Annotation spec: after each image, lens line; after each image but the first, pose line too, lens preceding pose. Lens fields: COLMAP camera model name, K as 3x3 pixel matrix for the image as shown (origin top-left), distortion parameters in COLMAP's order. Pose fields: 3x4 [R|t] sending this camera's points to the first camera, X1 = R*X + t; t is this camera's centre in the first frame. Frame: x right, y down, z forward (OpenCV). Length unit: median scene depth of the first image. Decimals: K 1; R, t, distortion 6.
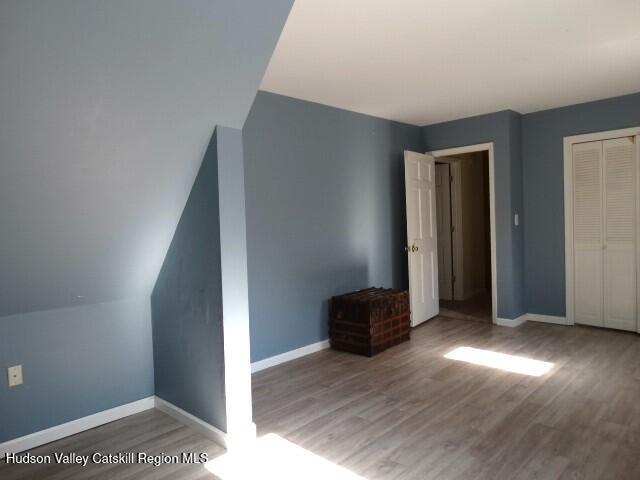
lens RADIAL K [[451.3, 0, 319.8], [0, 451.3, 239.8], [0, 0, 1]] dist [-0.009952, -0.001406]
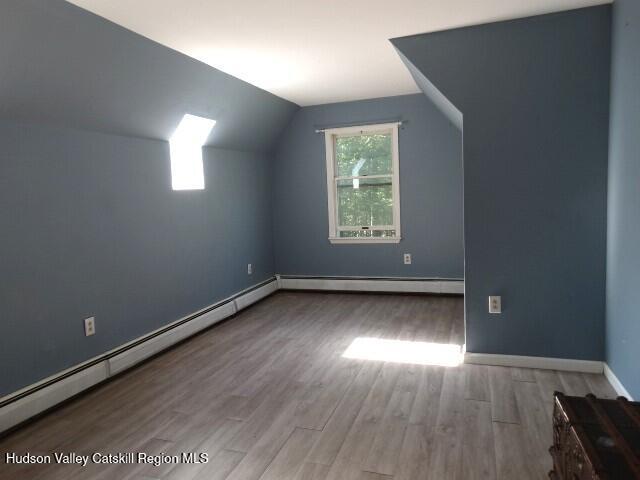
lens RADIAL K [[451.3, 0, 319.6], [0, 451.3, 239.9], [0, 0, 1]] dist [-0.009952, -0.001406]
pose [[-0.903983, 0.116905, -0.411275, 0.676528], [0.056470, 0.986113, 0.156182, -0.118620], [0.423822, 0.117961, -0.898031, 1.864285]]
